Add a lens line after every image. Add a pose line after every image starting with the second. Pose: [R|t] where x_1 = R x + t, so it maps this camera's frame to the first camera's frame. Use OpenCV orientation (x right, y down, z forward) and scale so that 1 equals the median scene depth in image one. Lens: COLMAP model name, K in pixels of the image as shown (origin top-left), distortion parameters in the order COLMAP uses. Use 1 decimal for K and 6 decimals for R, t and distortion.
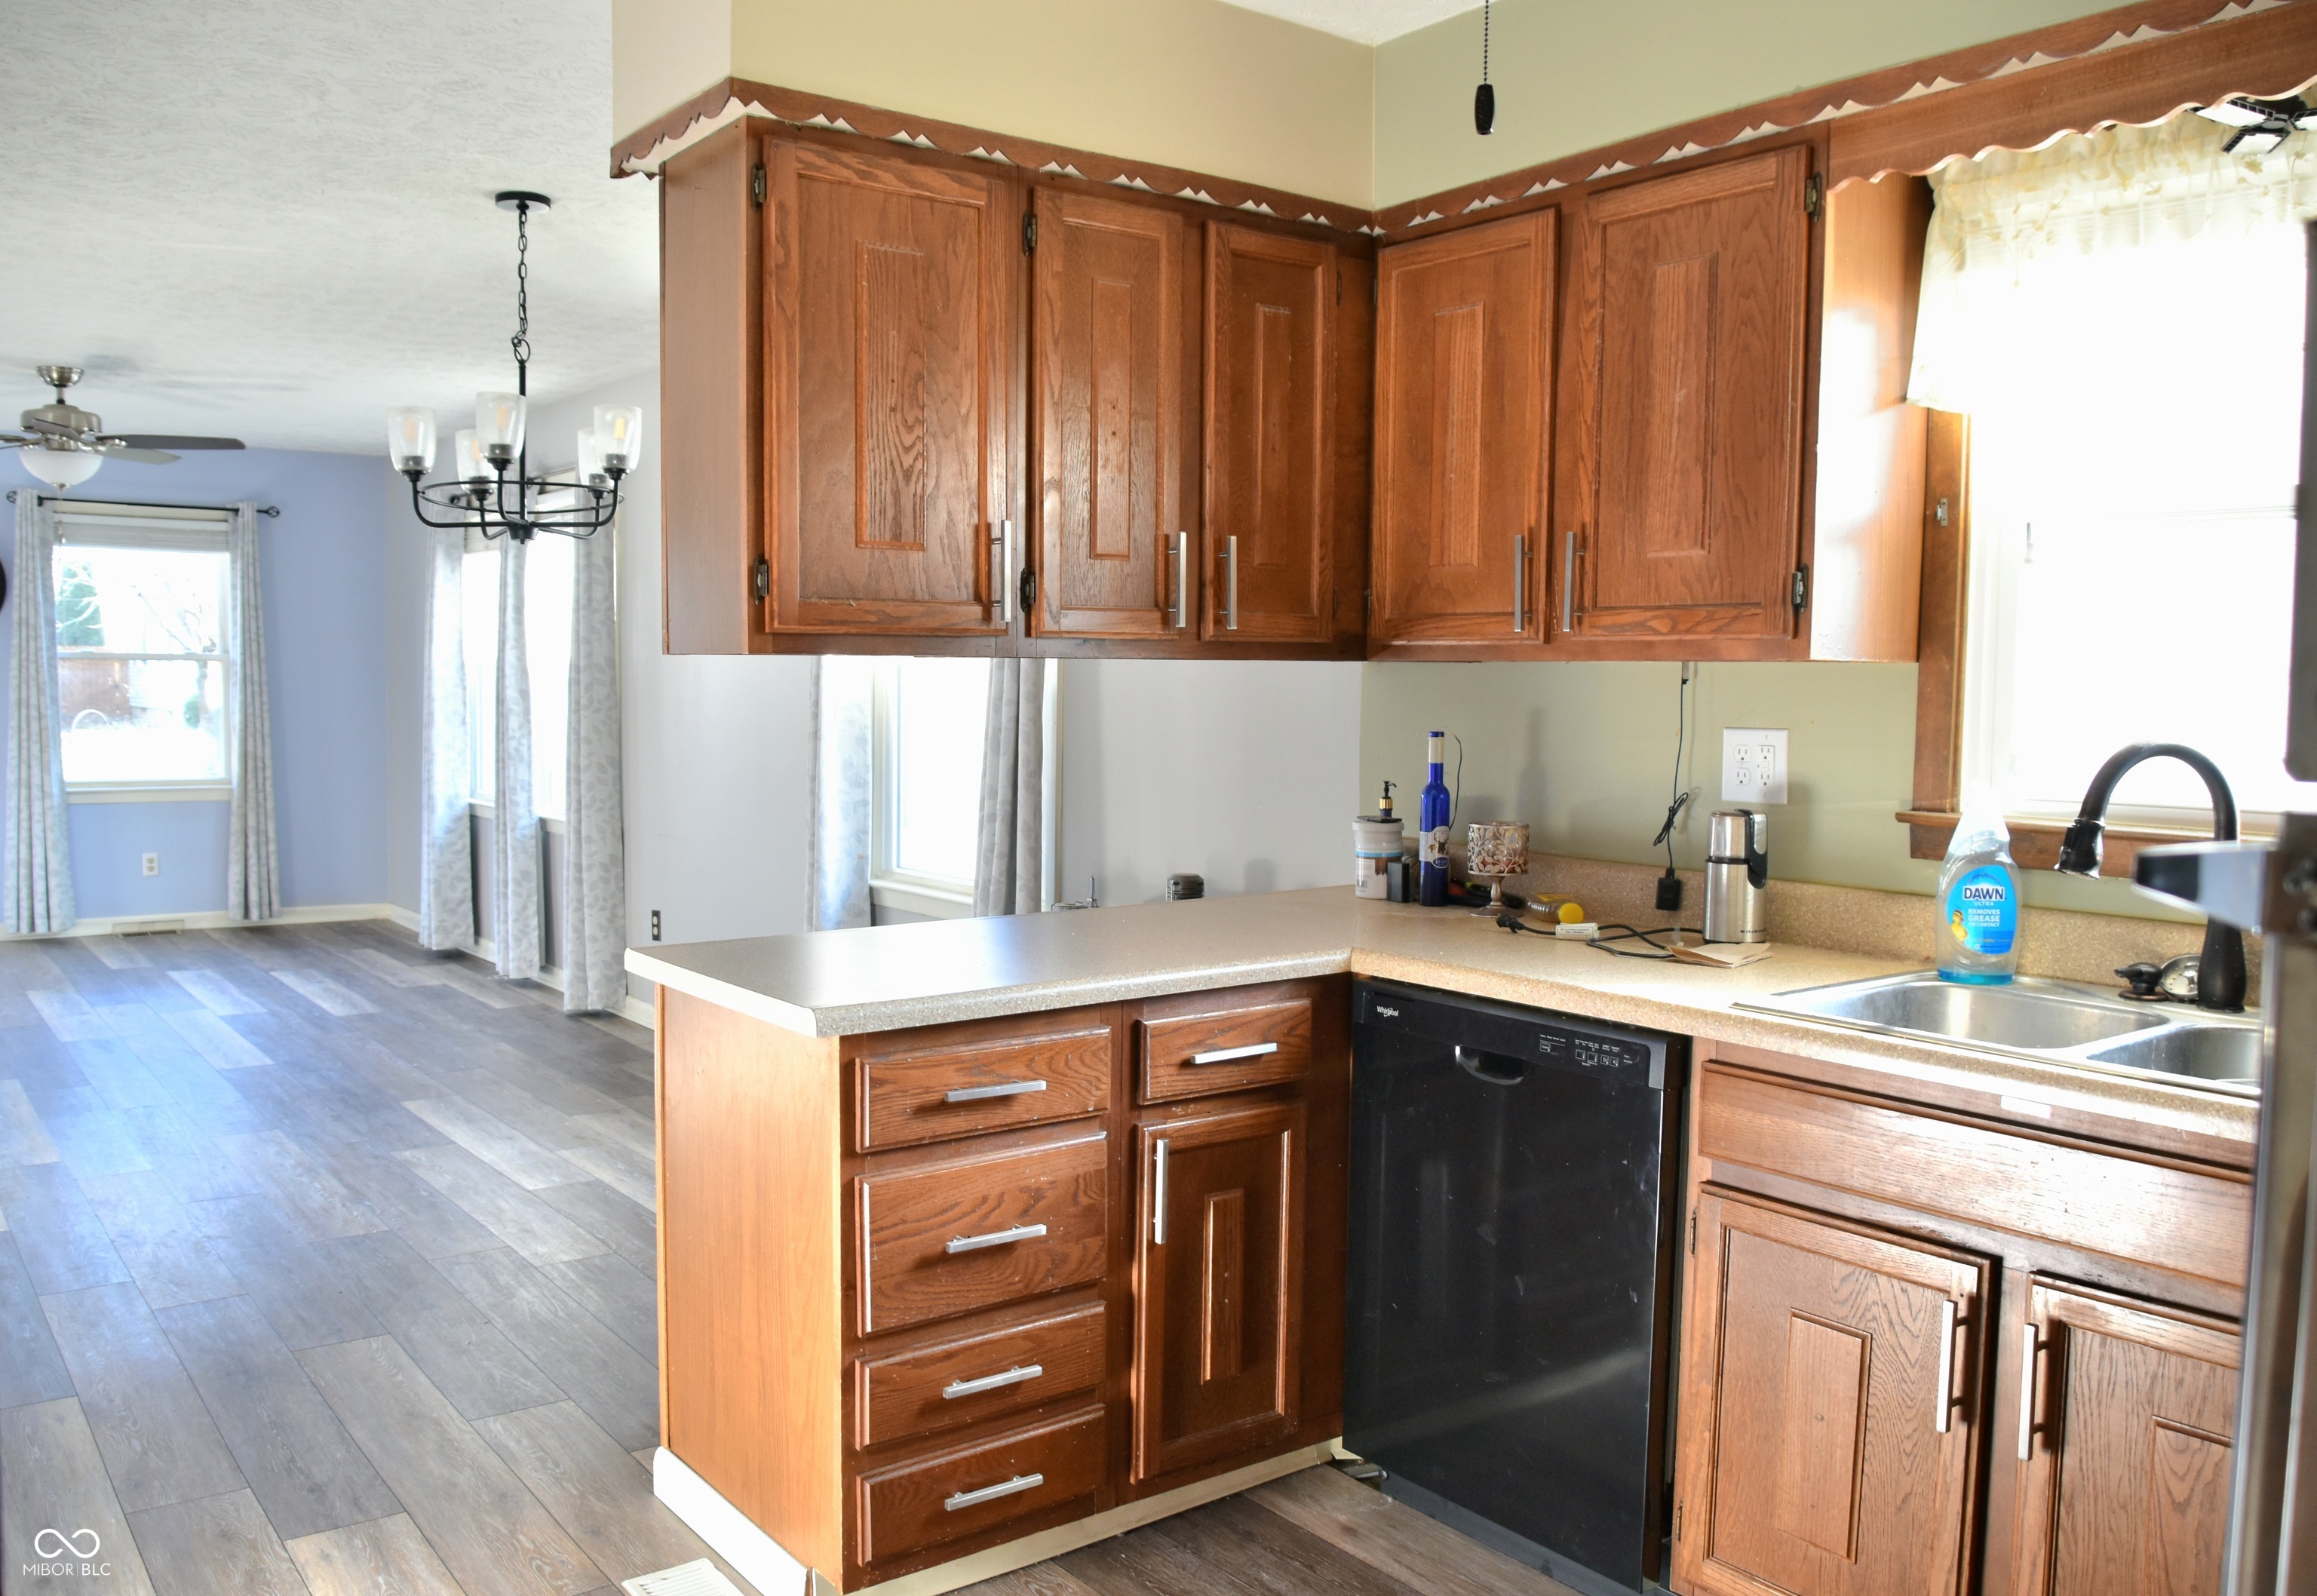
lens RADIAL K [[1795.7, 0, 1102.6], [0, 1795.7, 798.6], [0, 0, 1]] dist [-0.052455, -0.004255]
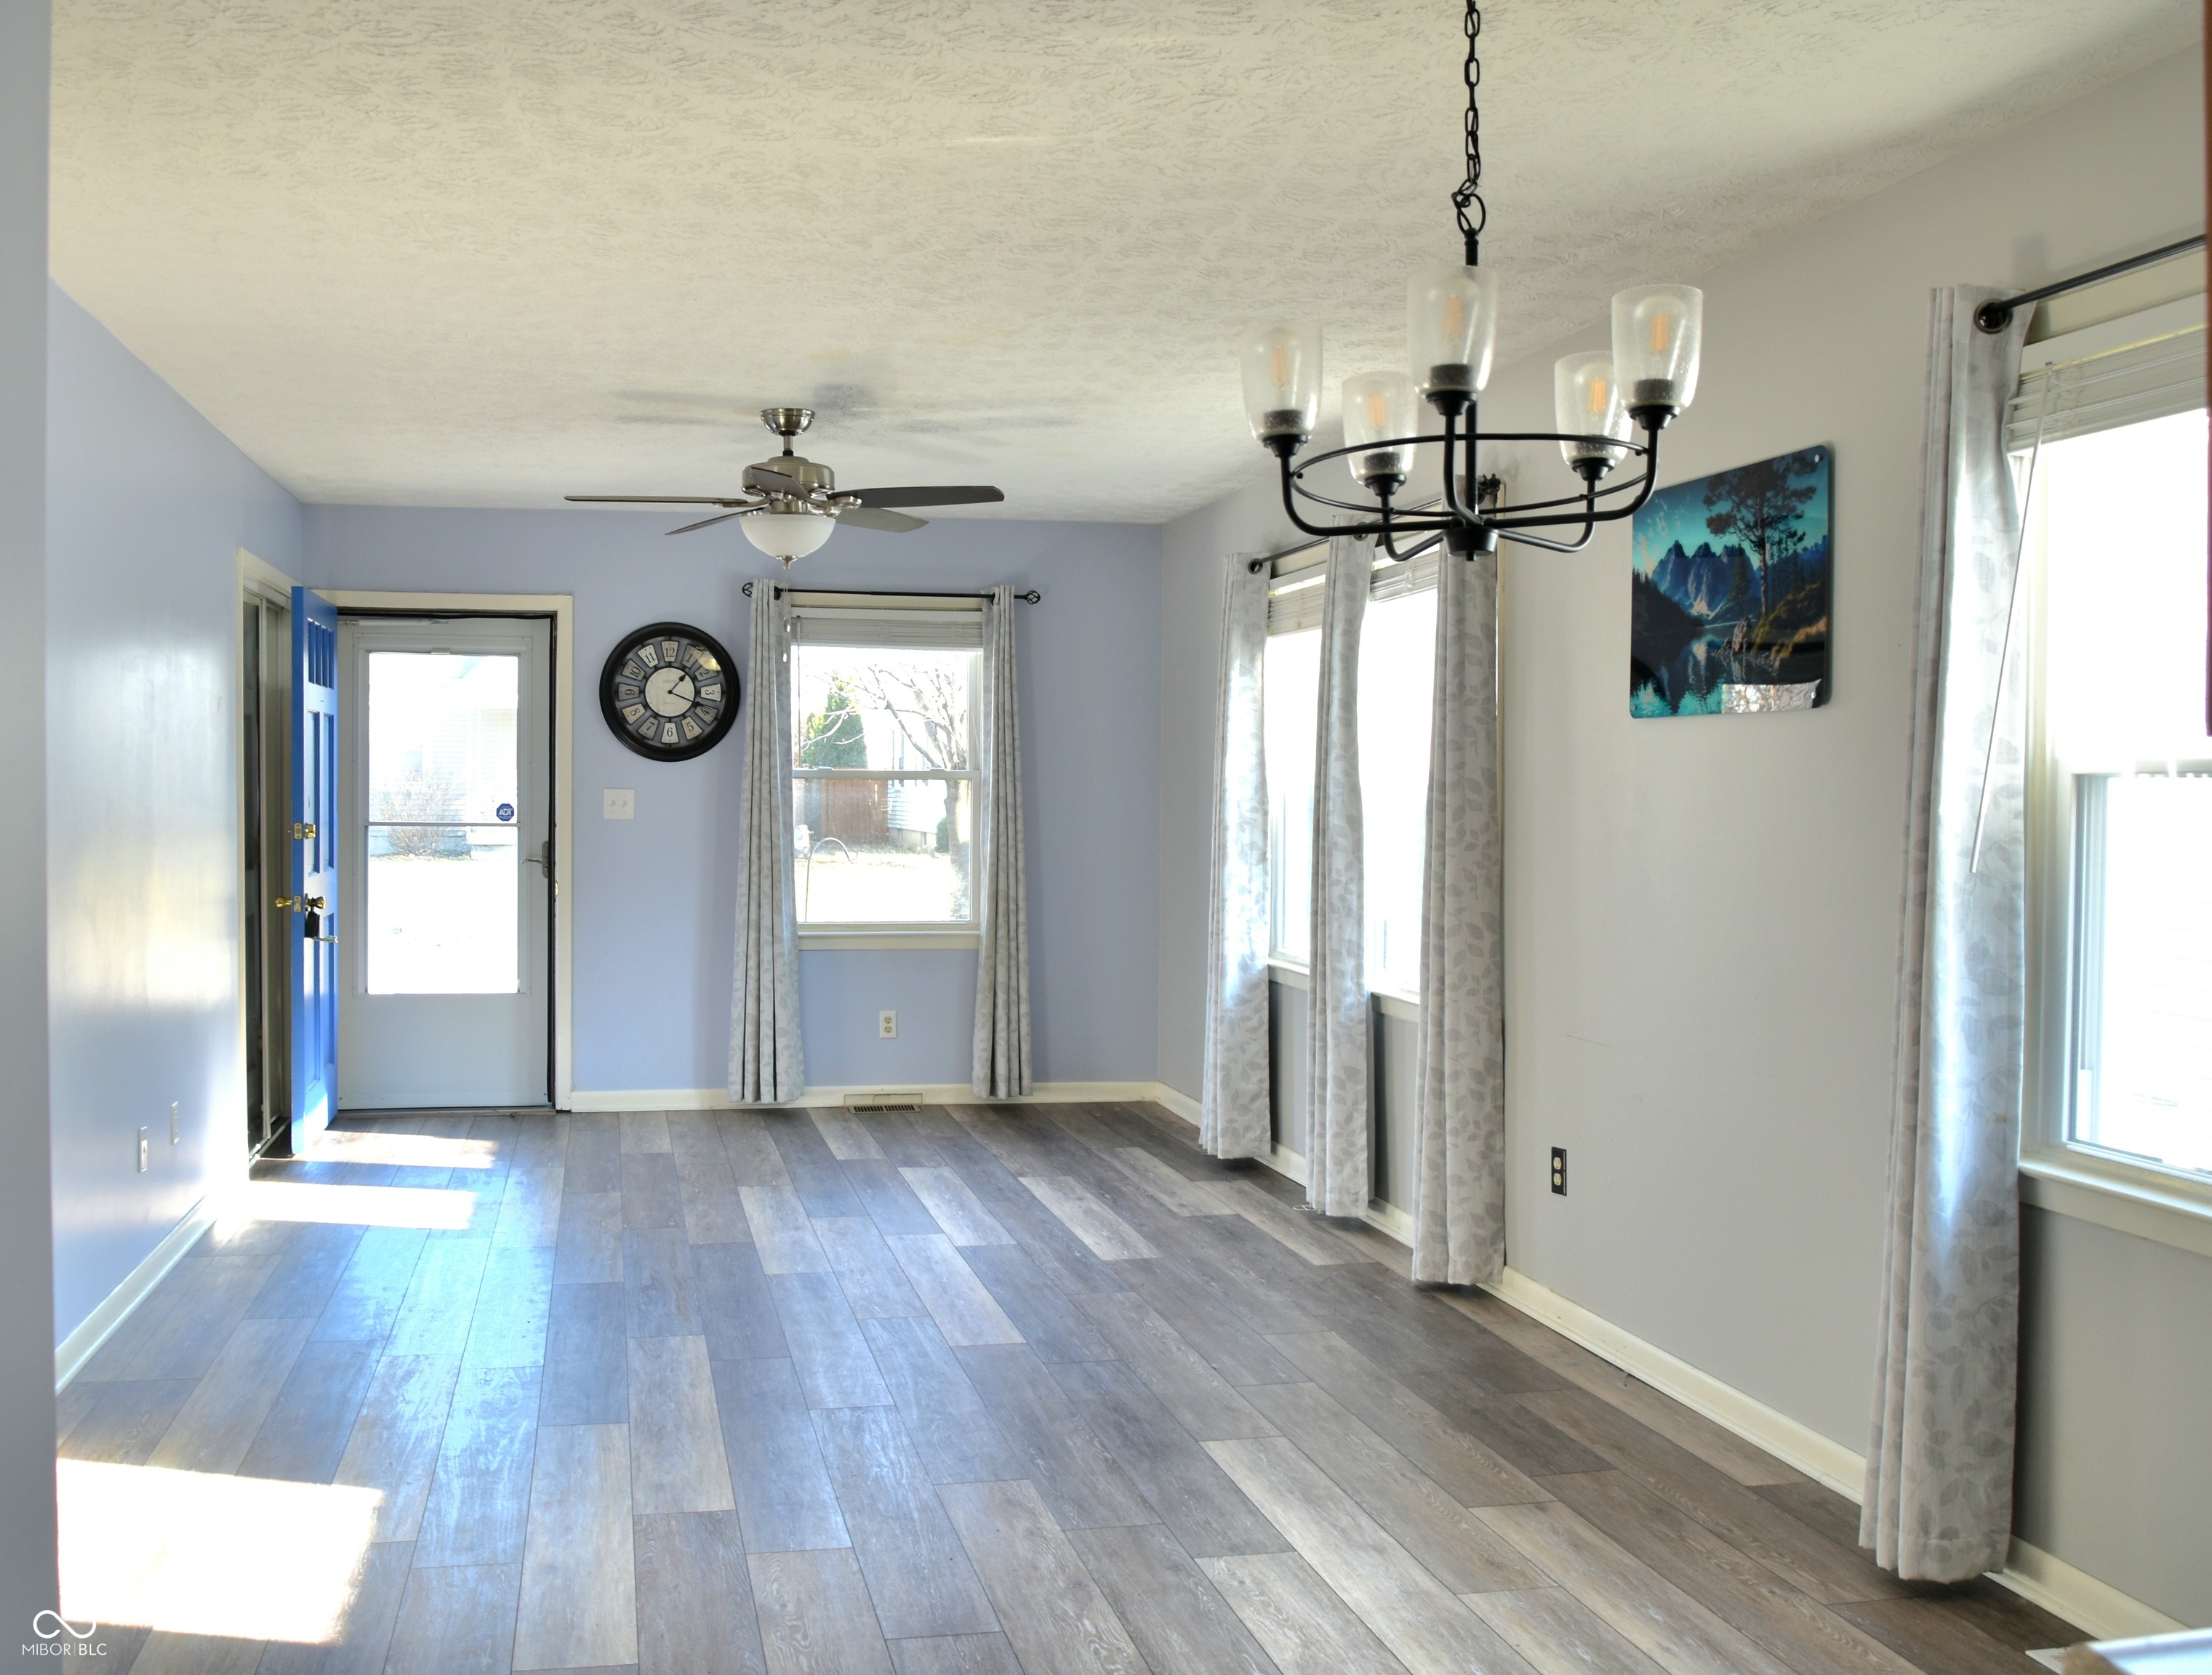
lens RADIAL K [[1968.6, 0, 987.5], [0, 1968.6, 847.5], [0, 0, 1]] dist [-0.049209, 0.000437]
pose [[0.898883, 0.004468, -0.438167, -0.108600], [-0.022671, 0.999083, -0.036320, -0.016009], [0.437603, 0.042581, 0.898160, 0.221362]]
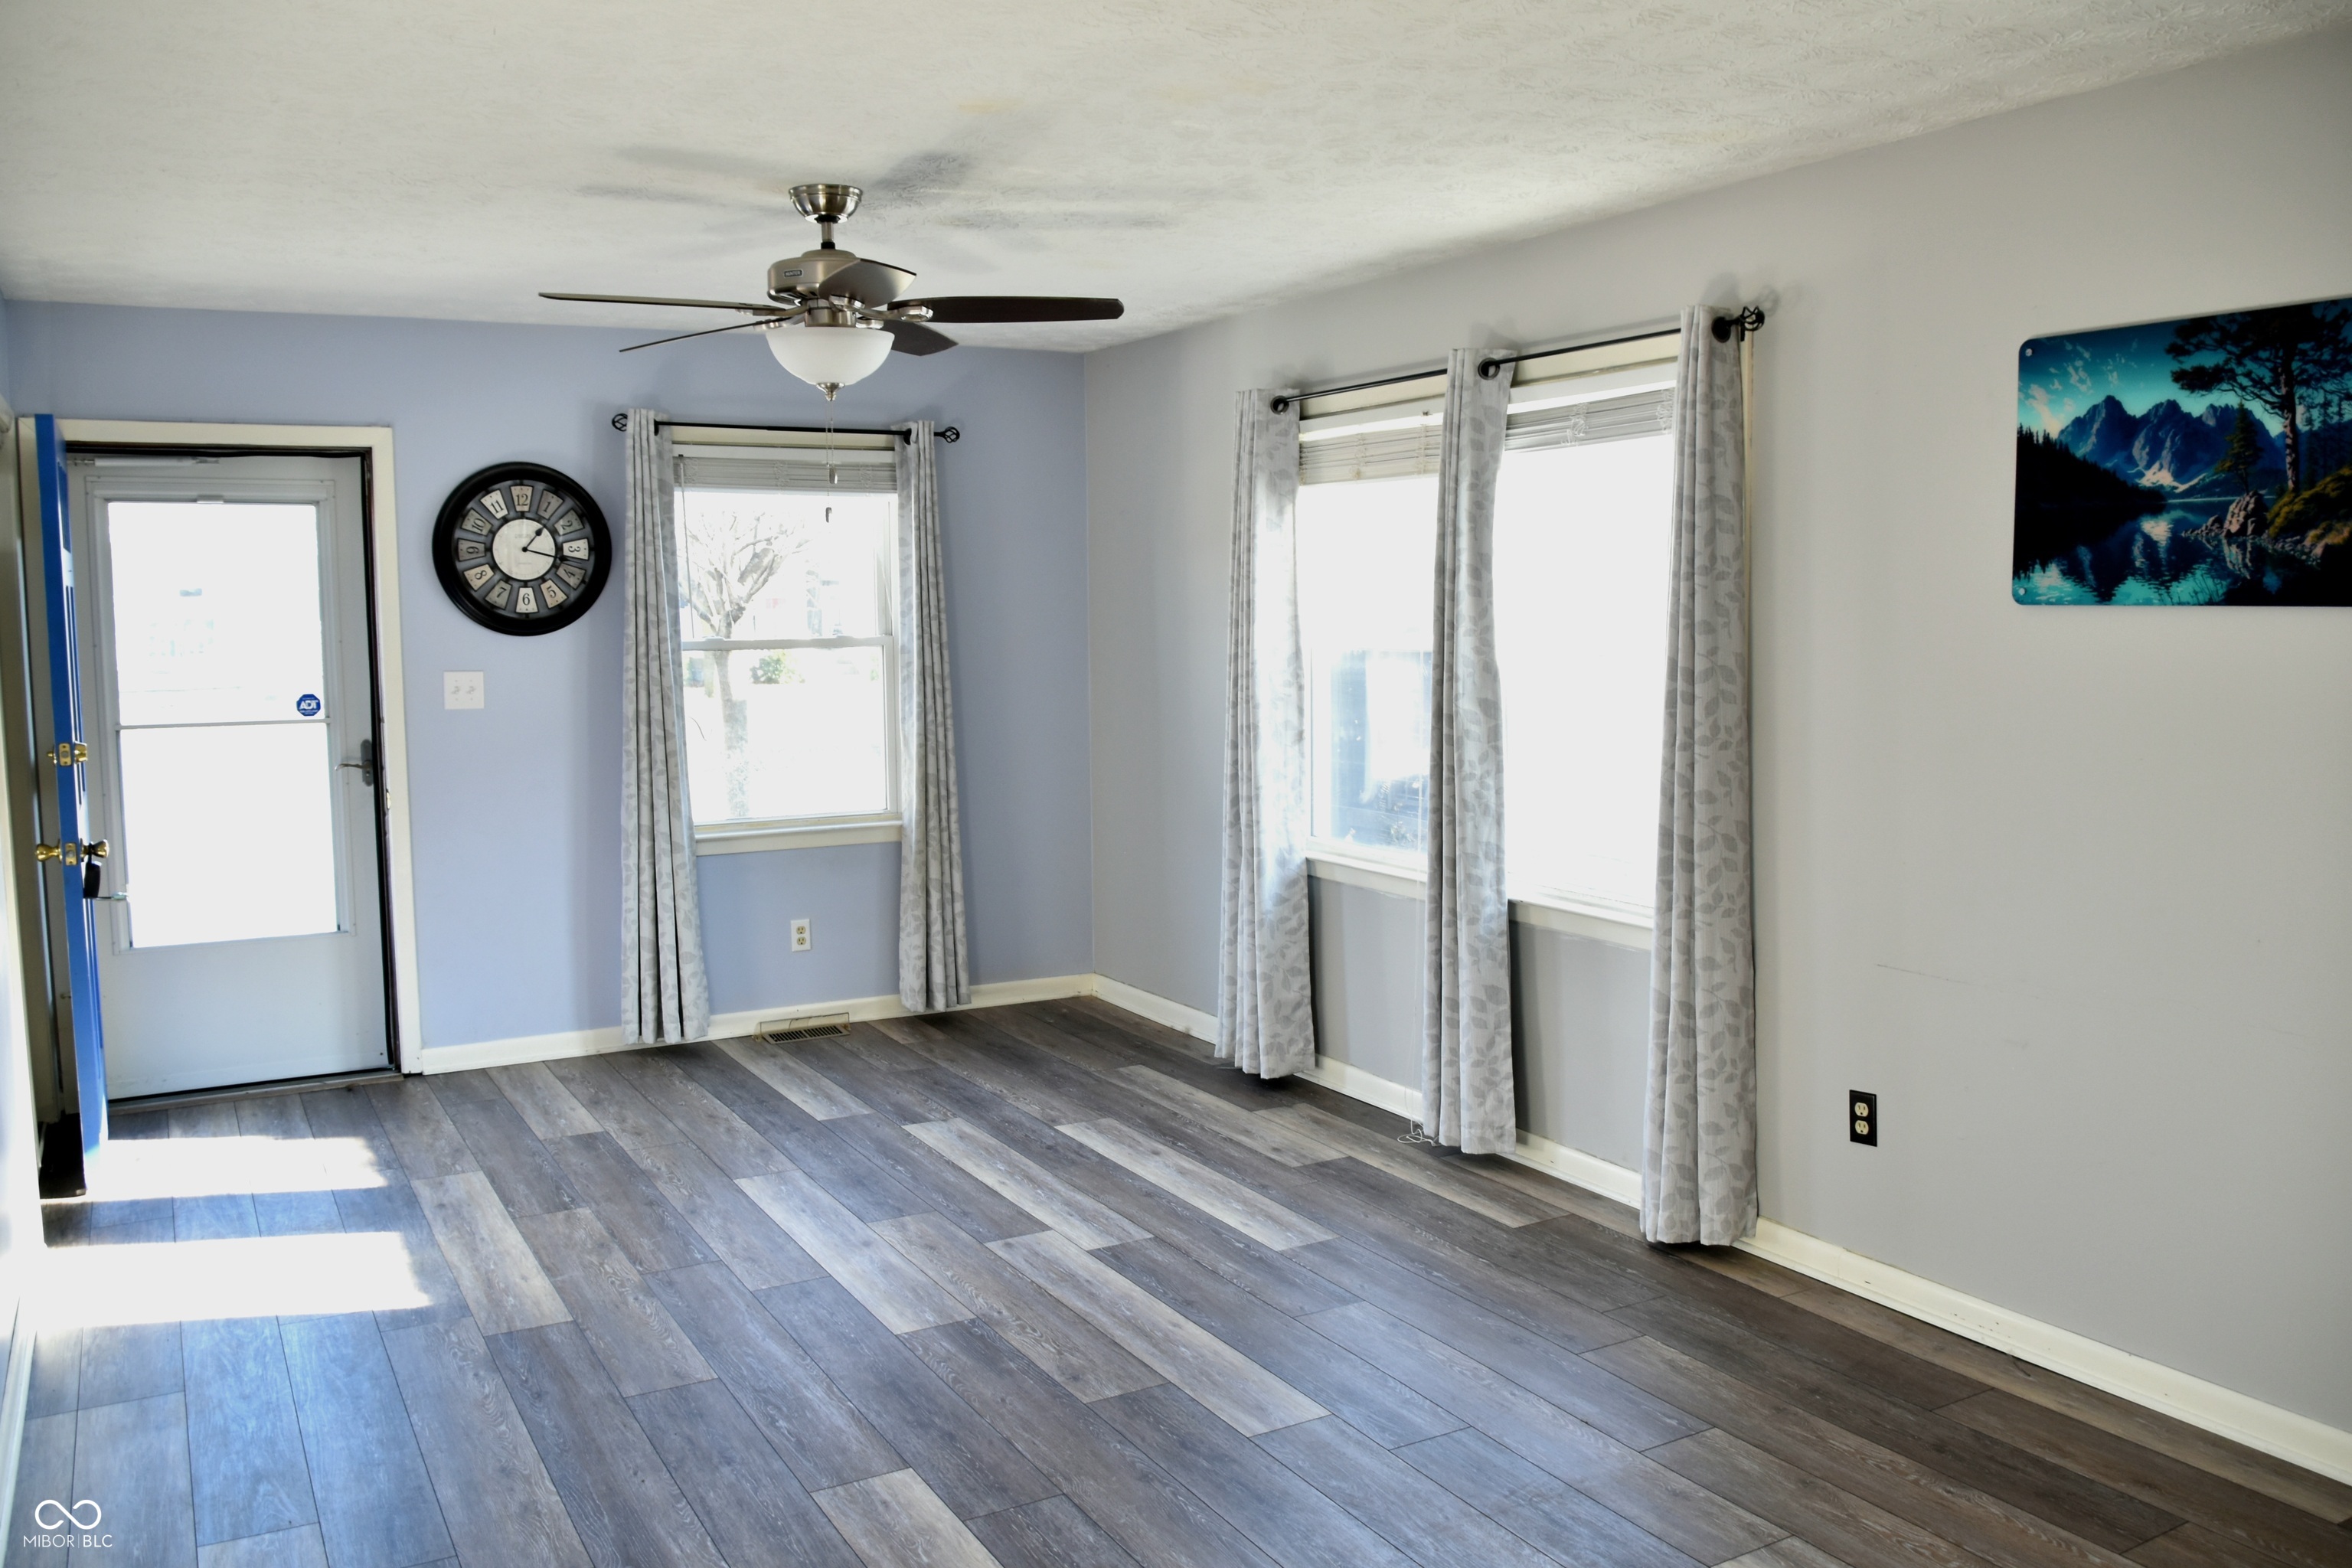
lens RADIAL K [[1820.2, 0, 1176.0], [0, 1820.2, 784.0], [0, 0, 1]] dist [-0.054167, -0.001873]
pose [[0.991977, -0.012016, -0.125844, -0.352483], [0.016104, 0.999373, 0.031517, -0.053188], [0.125387, -0.033291, 0.991549, 0.350809]]
